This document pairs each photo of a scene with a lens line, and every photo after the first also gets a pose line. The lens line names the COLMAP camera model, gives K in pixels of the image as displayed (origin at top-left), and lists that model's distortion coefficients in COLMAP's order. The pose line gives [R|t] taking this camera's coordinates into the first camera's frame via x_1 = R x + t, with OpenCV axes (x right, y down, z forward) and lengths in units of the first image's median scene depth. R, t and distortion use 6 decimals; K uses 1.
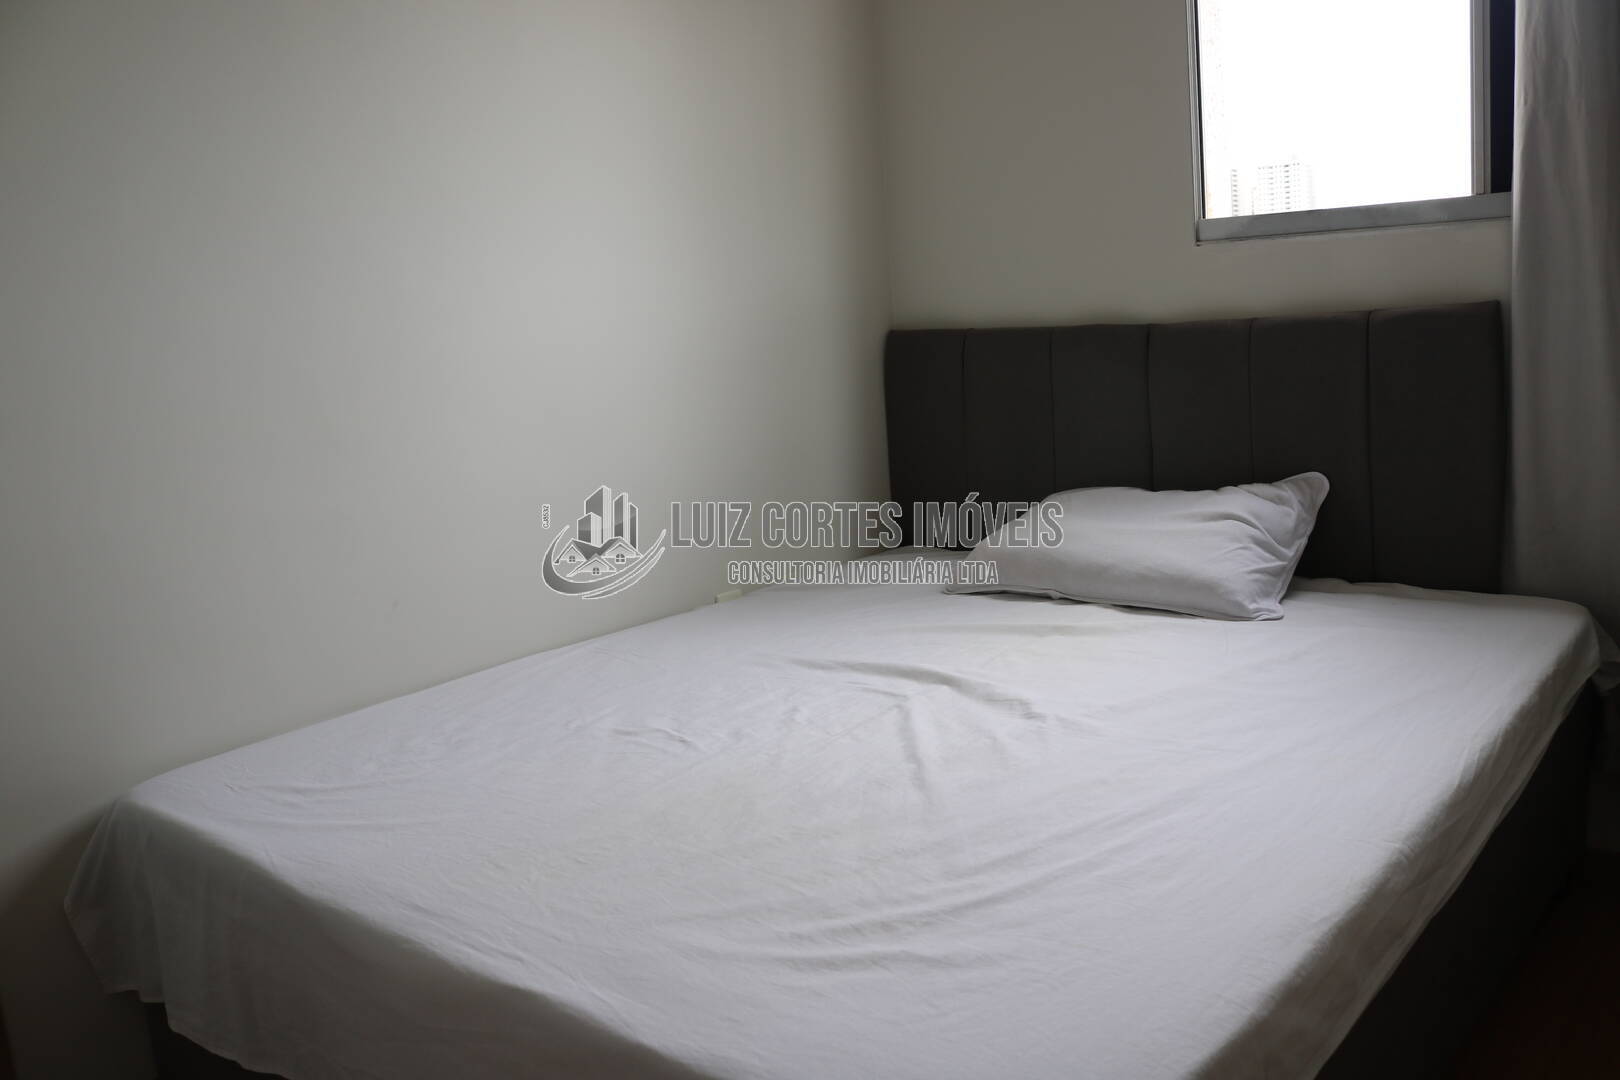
lens RADIAL K [[1332.2, 0, 807.1], [0, 1332.2, 544.4], [0, 0, 1]] dist [-0.159663, 0.121891]
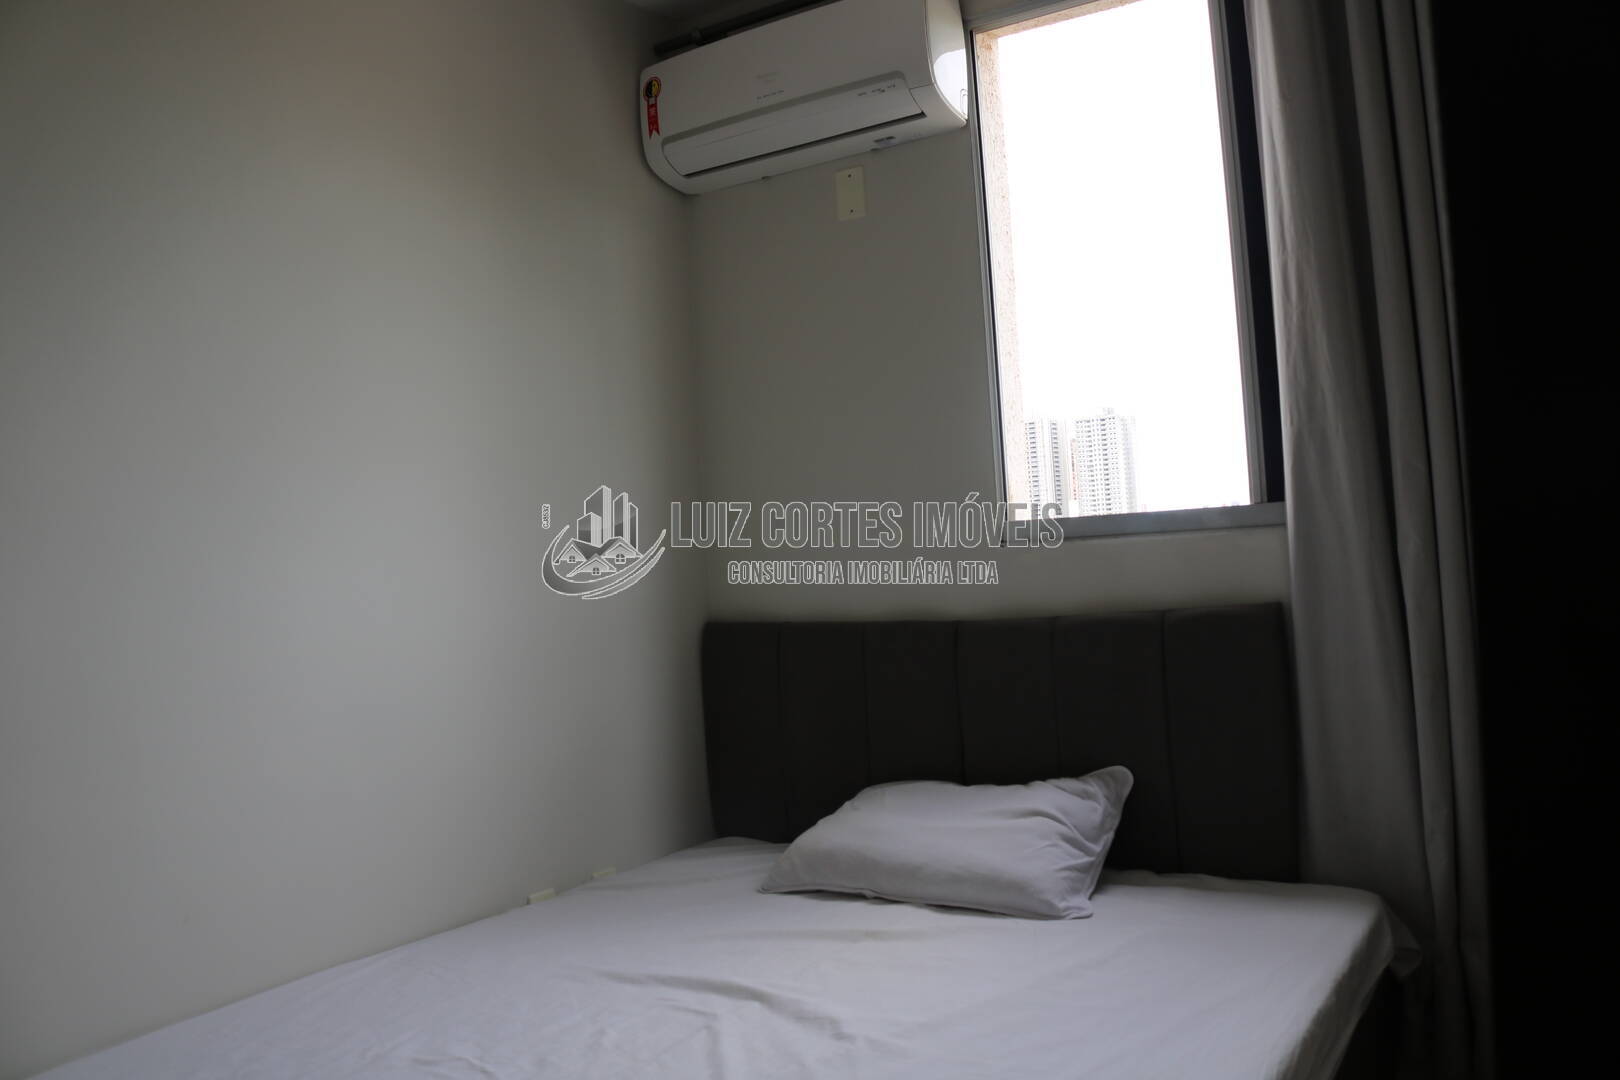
lens RADIAL K [[1332.2, 0, 804.4], [0, 1332.2, 543.7], [0, 0, 1]] dist [-0.159663, 0.121891]
pose [[0.992515, 0.008061, 0.121859, 0.016296], [0.014718, 0.982652, -0.184876, -0.042772], [-0.121235, 0.185285, 0.975178, -0.016078]]
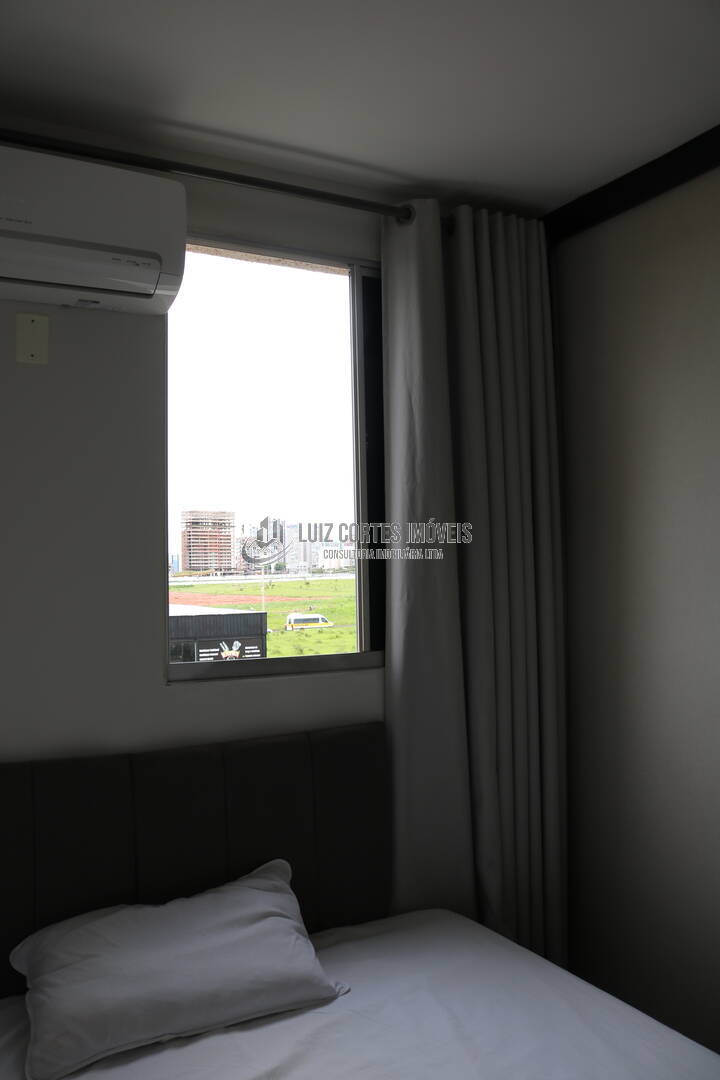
lens RADIAL K [[888.1, 0, 360.5], [0, 888.1, 534.7], [0, 0, 1]] dist [-0.159663, 0.121891]
pose [[0.349174, 0.108113, 0.930800, -0.453683], [0.155959, 0.972763, -0.171493, -0.224686], [-0.923988, 0.205047, 0.322803, 0.626321]]
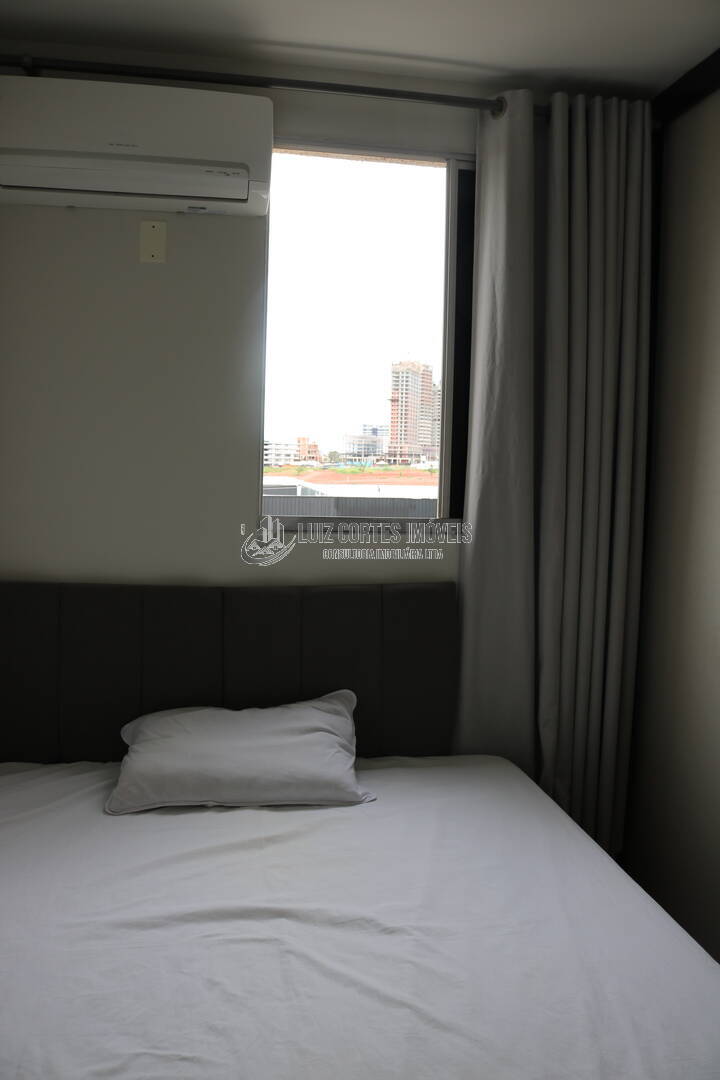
lens RADIAL K [[888.1, 0, 358.8], [0, 888.1, 537.4], [0, 0, 1]] dist [-0.159663, 0.121891]
pose [[0.631291, 0.022528, 0.775219, -0.432089], [0.062644, 0.994831, -0.079923, -0.159934], [-0.773012, 0.099018, 0.626616, 0.354826]]
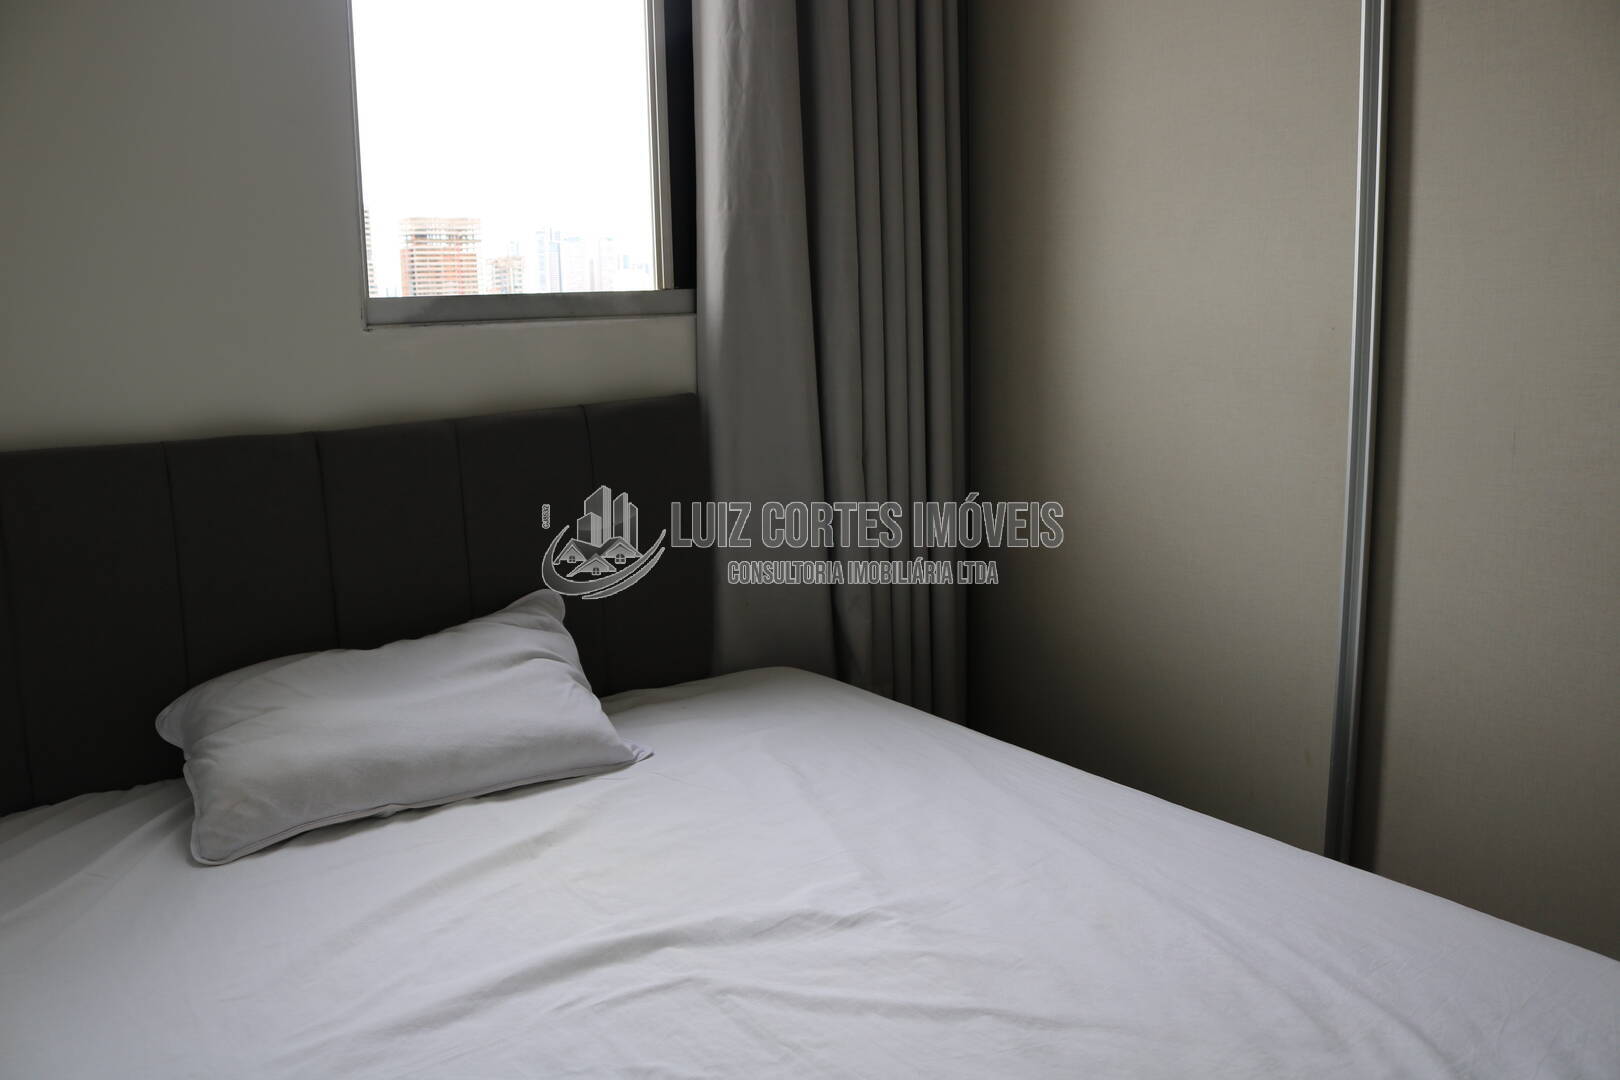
lens RADIAL K [[1332.2, 0, 816.7], [0, 1332.2, 550.5], [0, 0, 1]] dist [-0.159663, 0.121891]
pose [[0.252363, -0.108529, 0.961527, -0.459610], [0.175519, 0.982340, 0.064811, -0.115770], [-0.951581, 0.152410, 0.266956, 0.626902]]
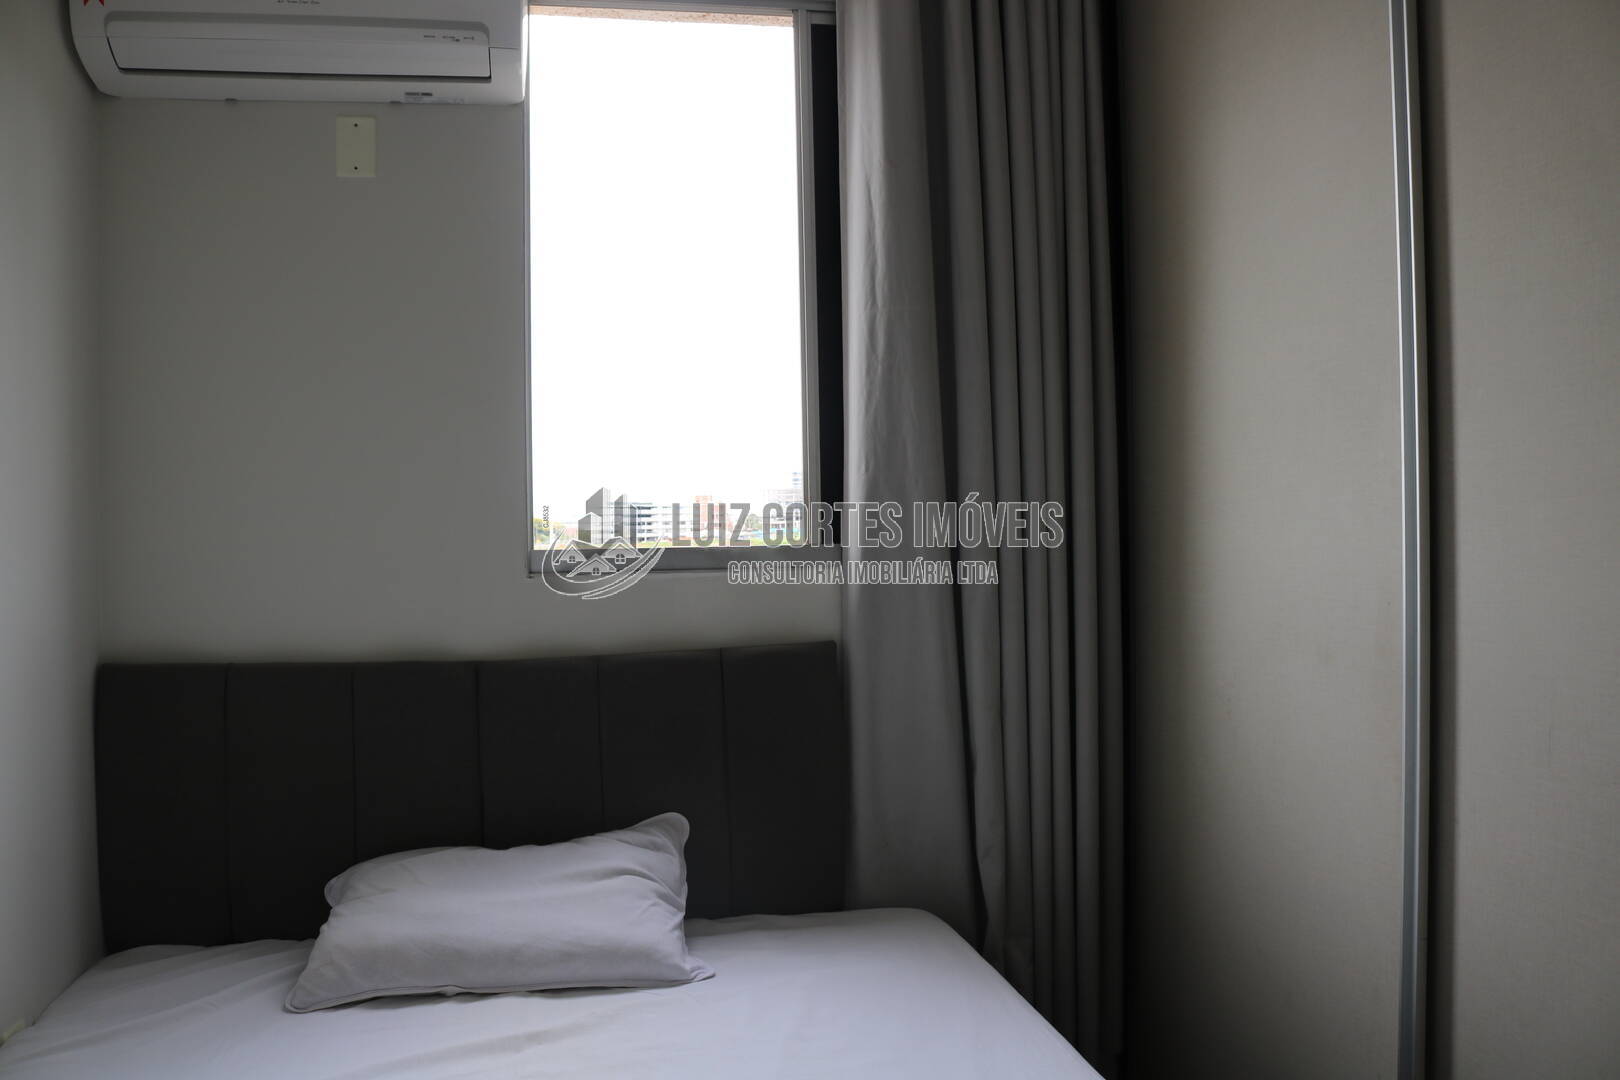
lens RADIAL K [[1332.2, 0, 812.7], [0, 1332.2, 540.7], [0, 0, 1]] dist [-0.159663, 0.121891]
pose [[0.620680, 0.052681, 0.782292, -0.359201], [0.109528, 0.982132, -0.153039, -0.099975], [-0.776376, 0.180671, 0.603820, 0.304361]]
